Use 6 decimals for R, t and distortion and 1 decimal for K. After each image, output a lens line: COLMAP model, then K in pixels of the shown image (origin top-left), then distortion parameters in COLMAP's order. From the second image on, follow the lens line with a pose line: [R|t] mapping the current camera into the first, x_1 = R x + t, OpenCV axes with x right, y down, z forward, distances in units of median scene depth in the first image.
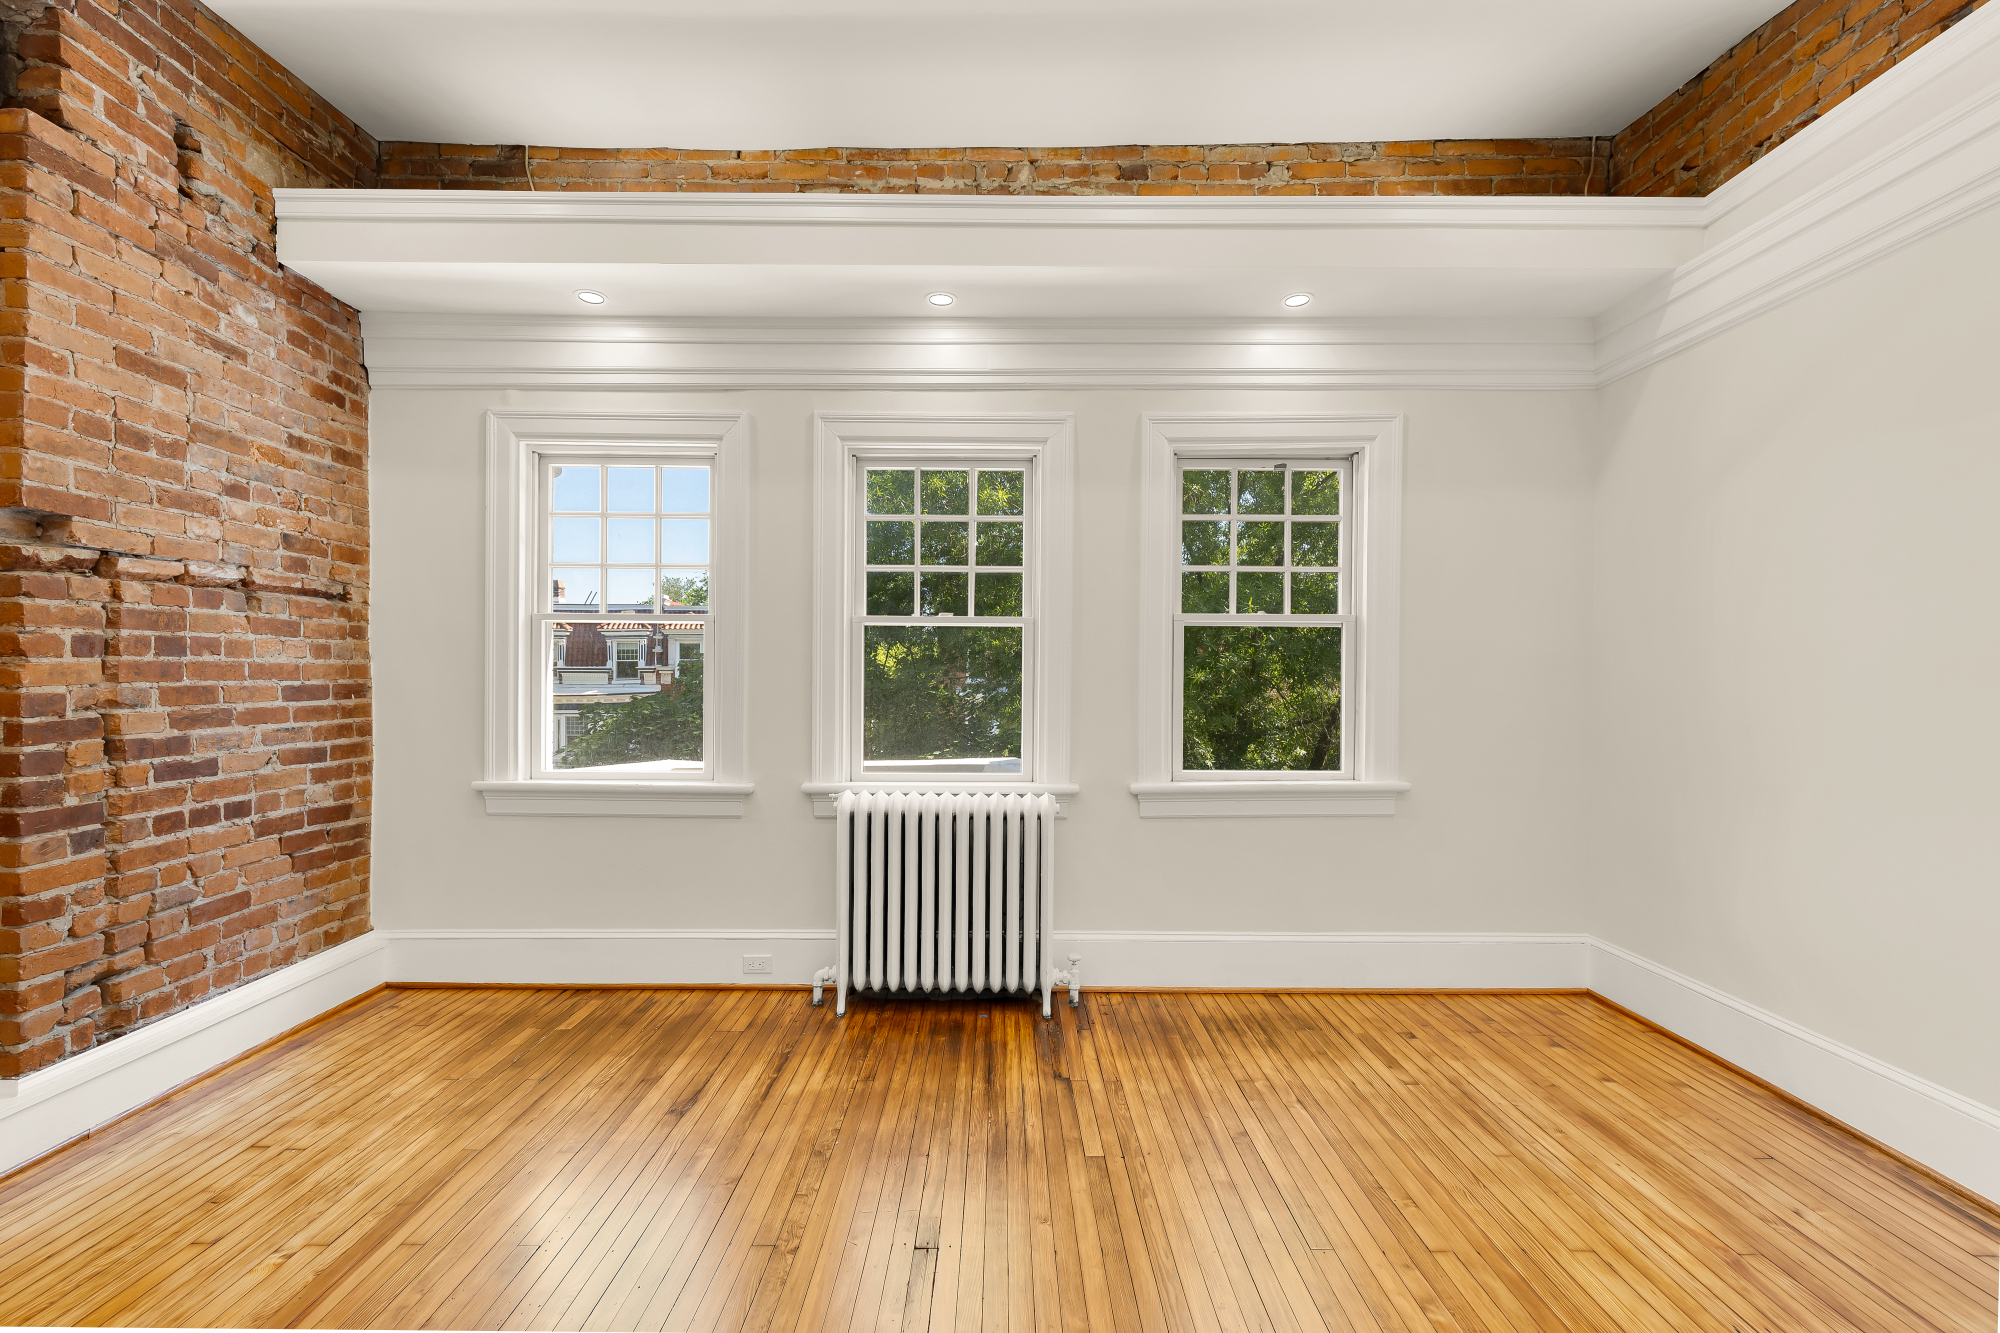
lens RADIAL K [[906.2, 0, 1005.3], [0, 906.2, 680.9], [0, 0, 1]] dist [0.011104, -0.001974]
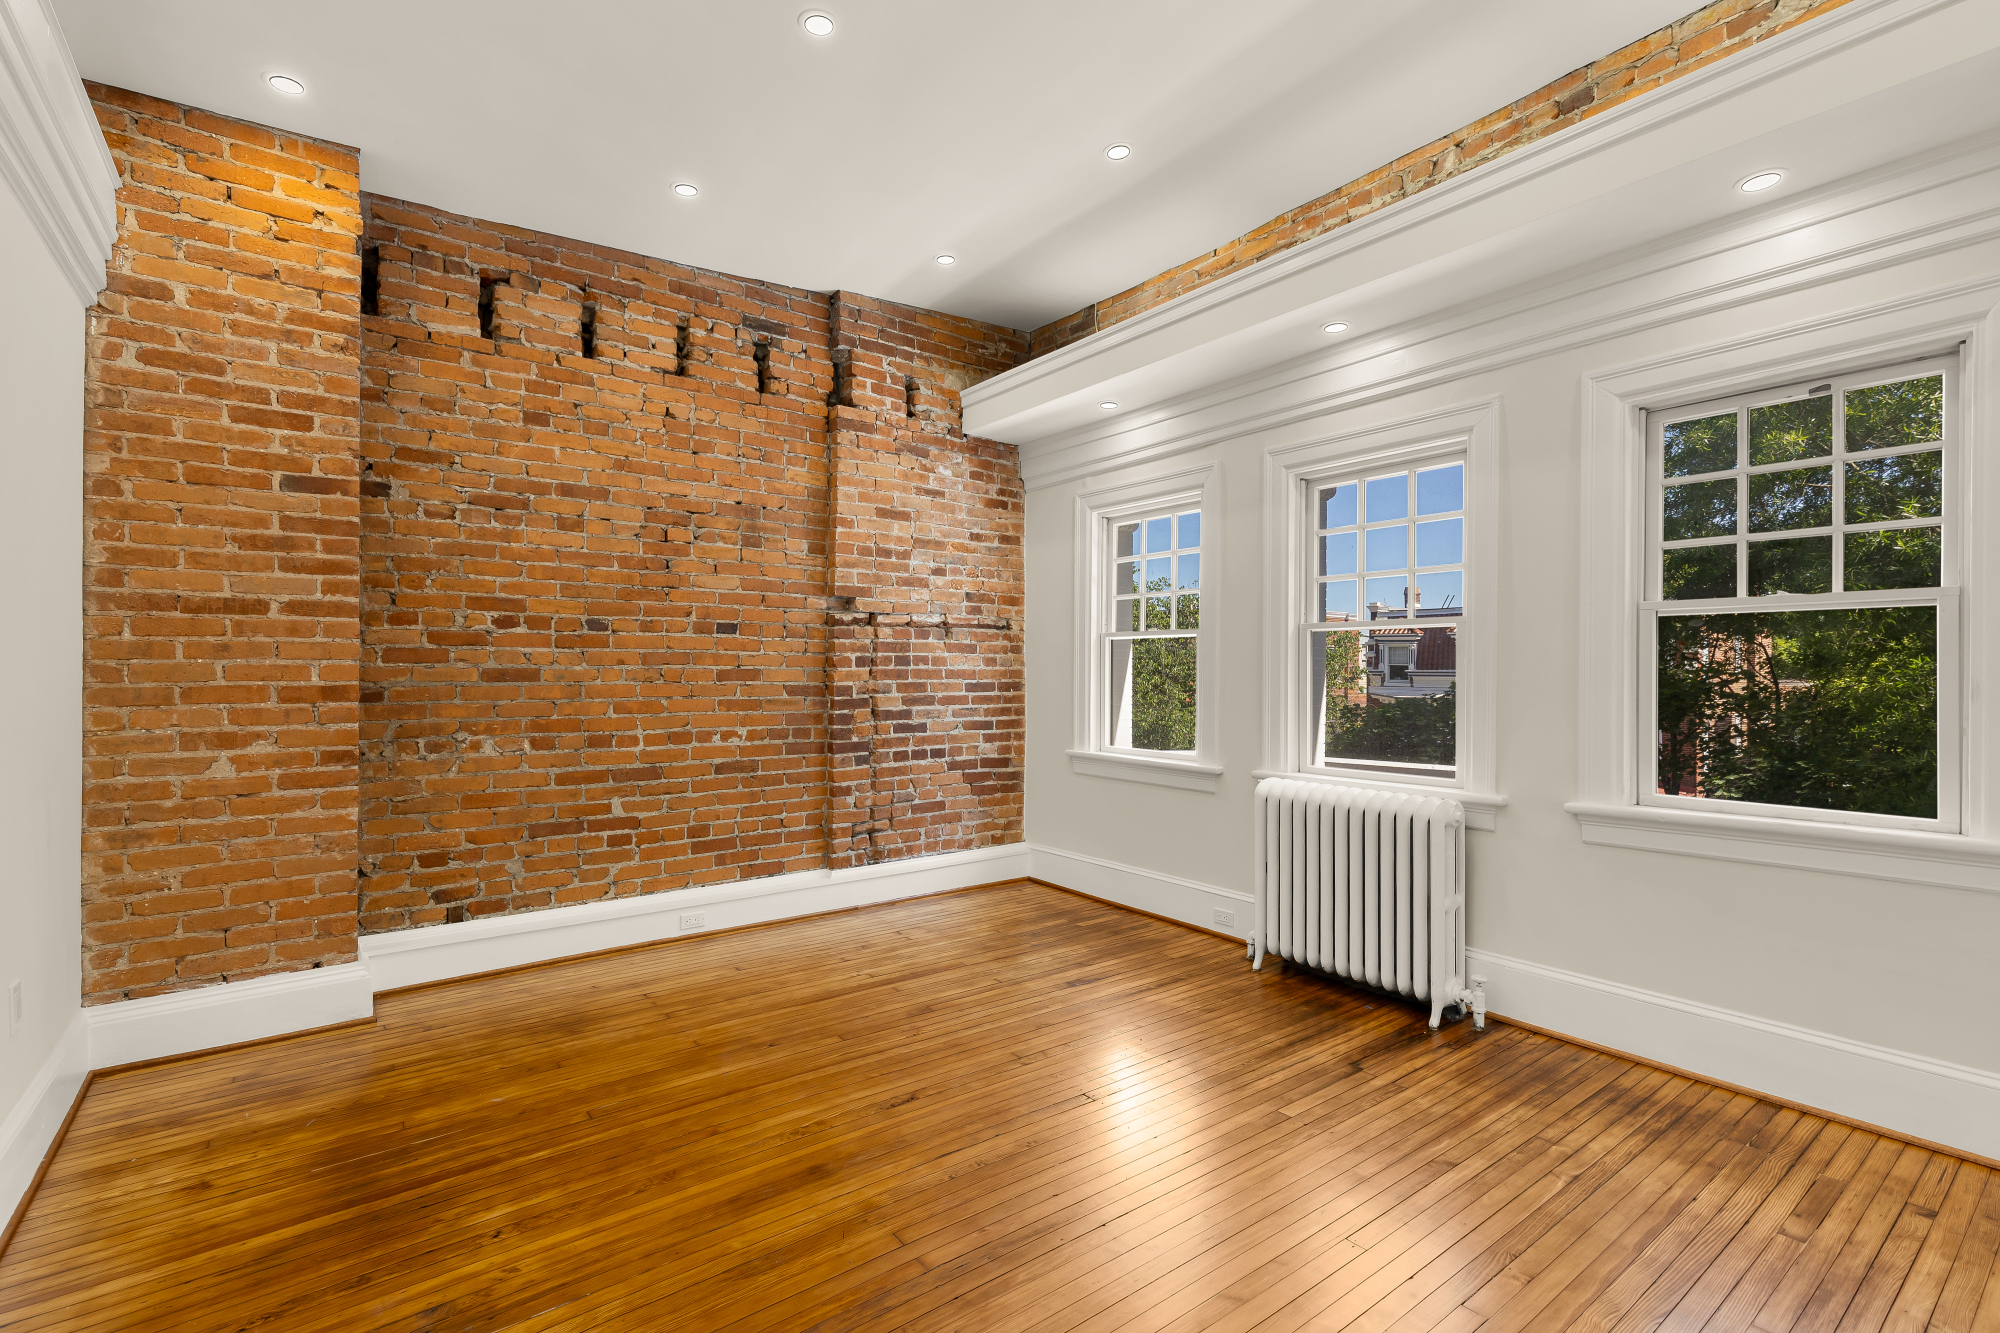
lens RADIAL K [[906.2, 0, 1002.0], [0, 906.2, 670.2], [0, 0, 1]] dist [0.011104, -0.001974]
pose [[0.602689, -0.006000, -0.797954, 0.574945], [-0.006015, 0.999909, -0.012061, 0.001780], [0.797954, 0.012069, 0.602598, 0.044021]]
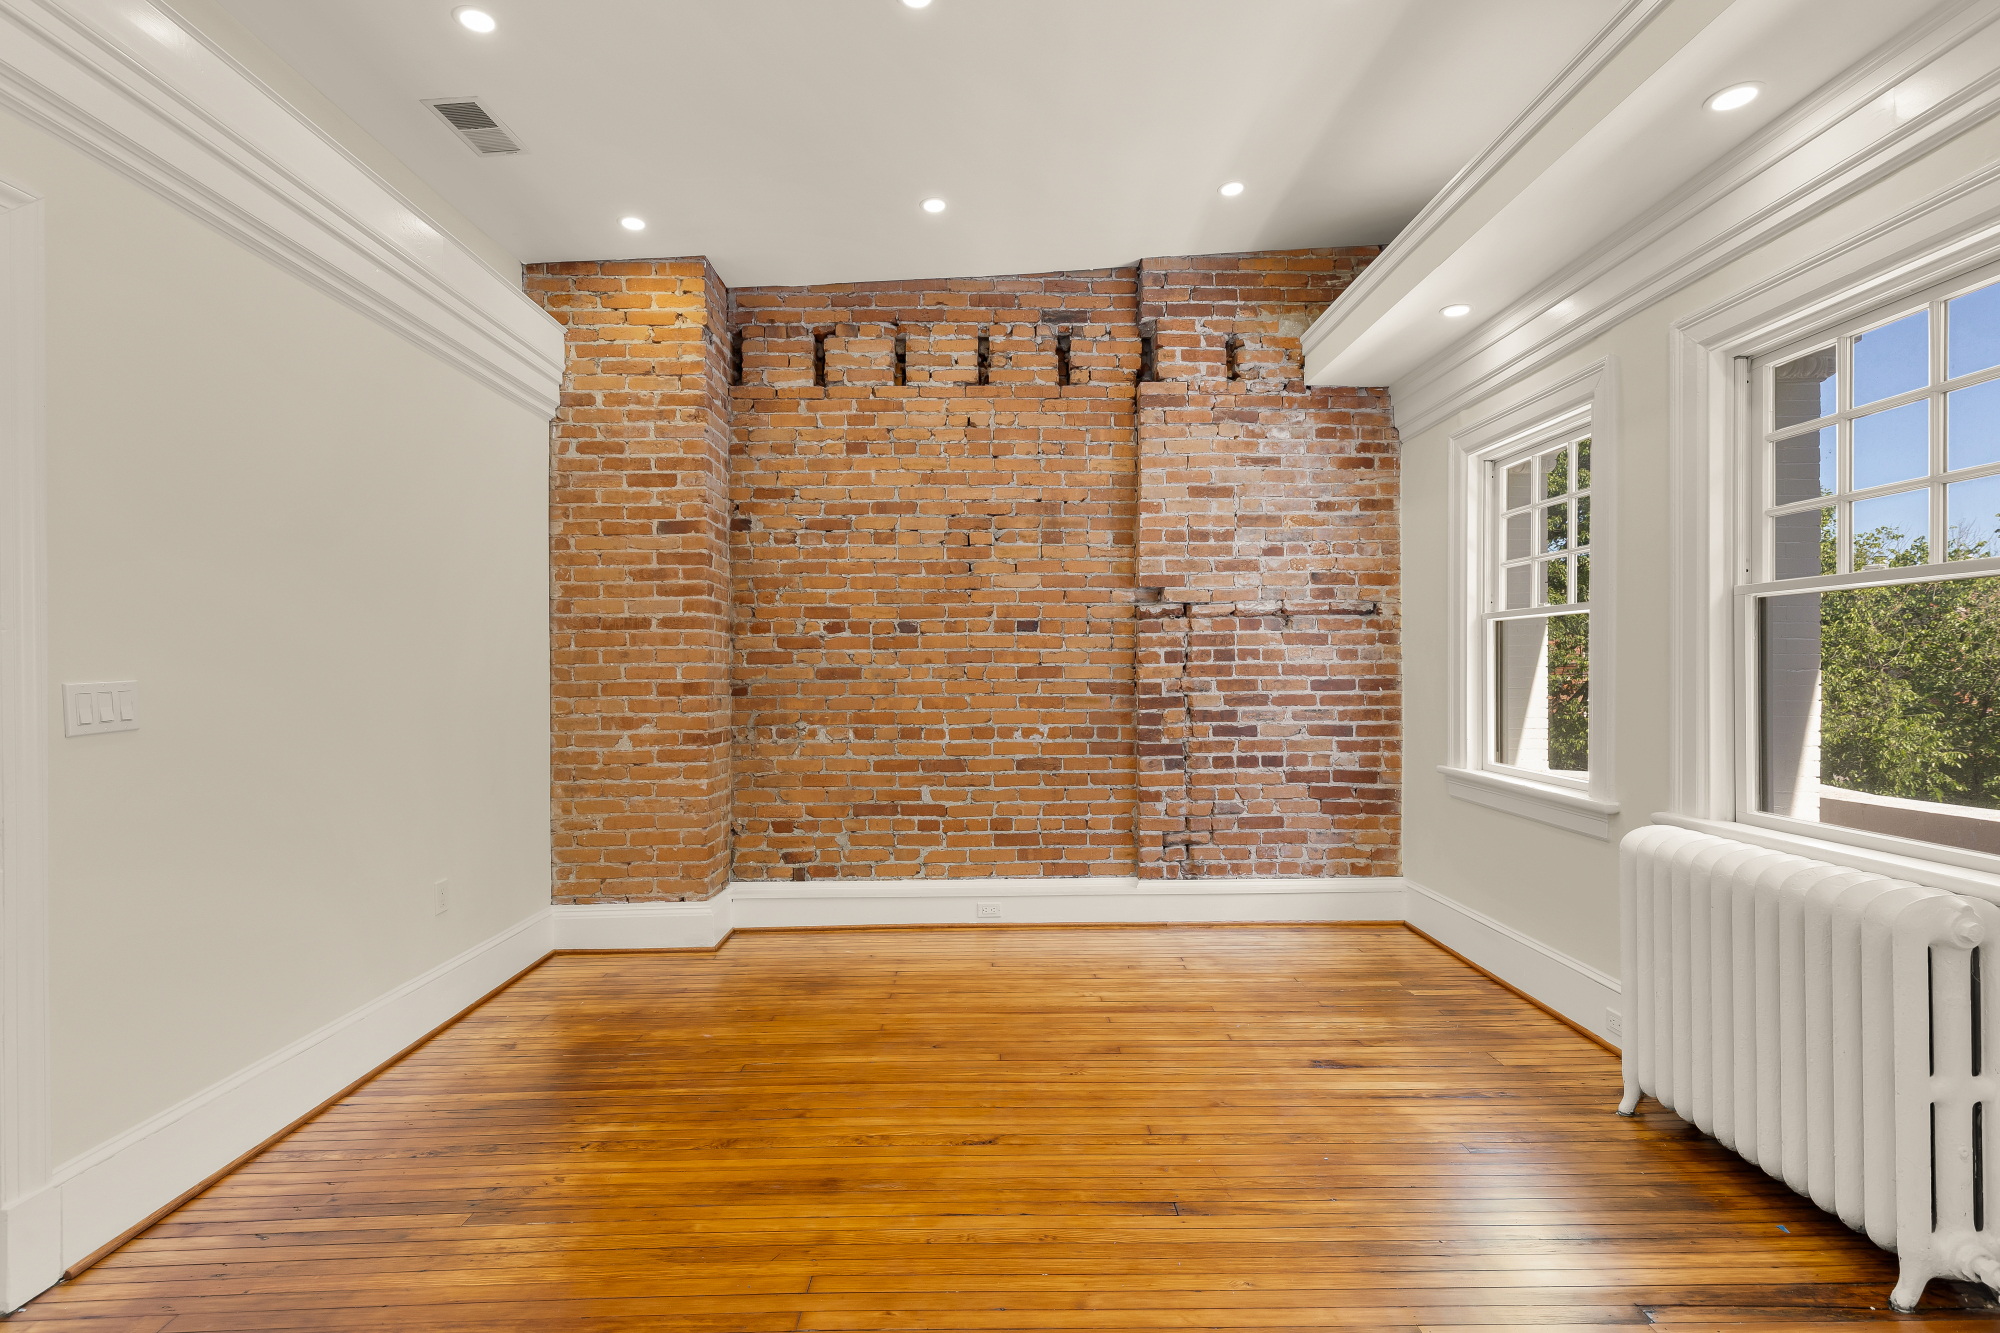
lens RADIAL K [[906.2, 0, 997.9], [0, 906.2, 670.8], [0, 0, 1]] dist [0.011104, -0.001974]
pose [[0.011646, -0.003579, -0.999926, 0.612350], [-0.002699, 0.999990, -0.003611, -0.002190], [0.999929, 0.002741, 0.011636, 0.484550]]
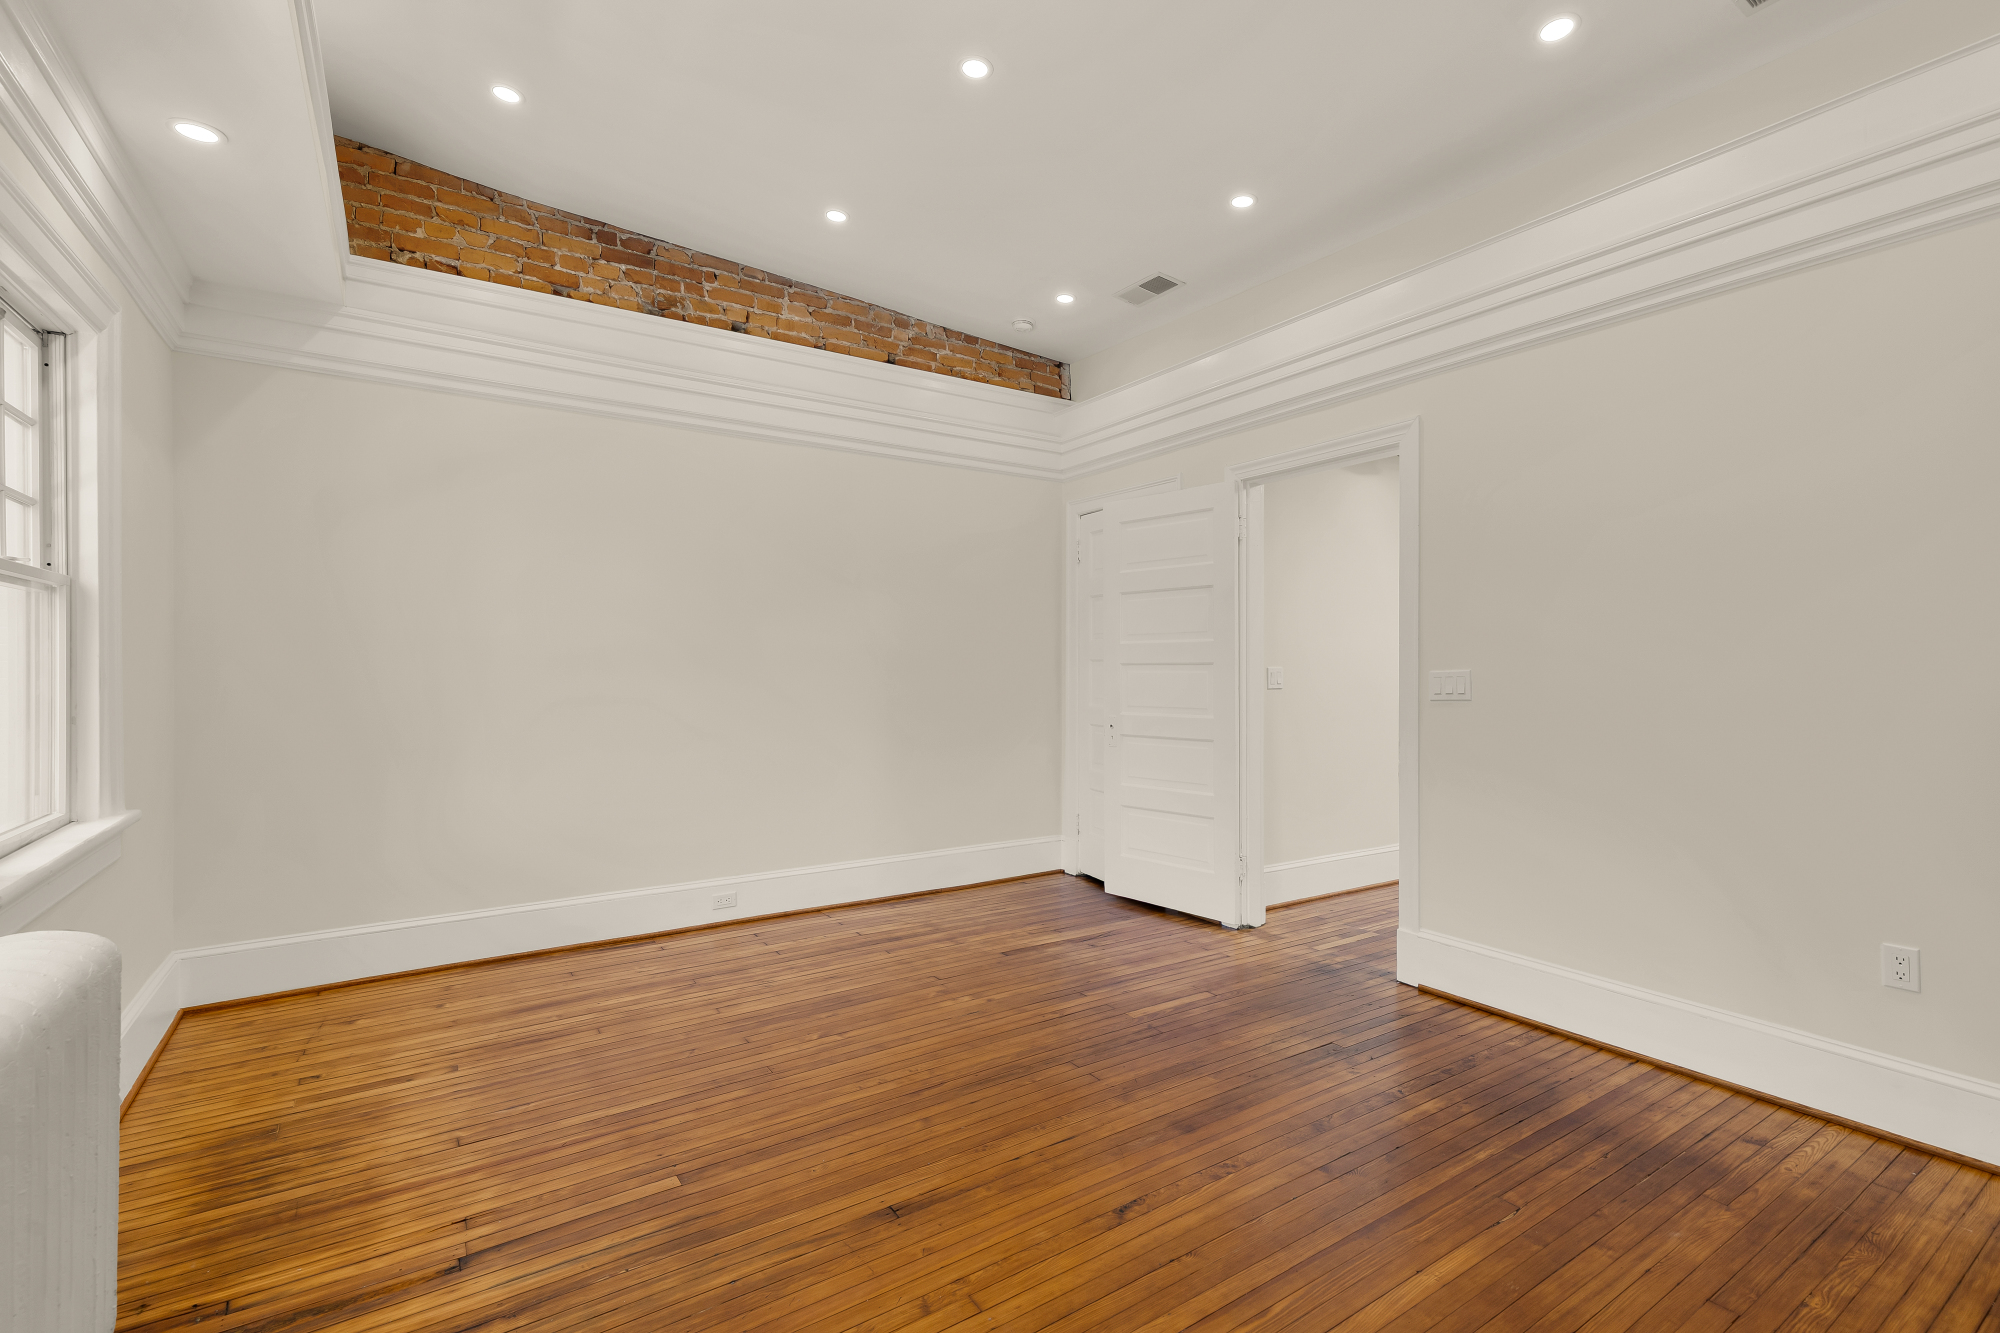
lens RADIAL K [[906.2, 0, 1001.0], [0, 906.2, 665.2], [0, 0, 1]] dist [0.011104, -0.001974]
pose [[-0.547266, -0.005557, 0.836940, -0.646282], [0.003467, 0.999954, 0.008907, -0.012378], [-0.836952, 0.007776, -0.547222, 0.916974]]
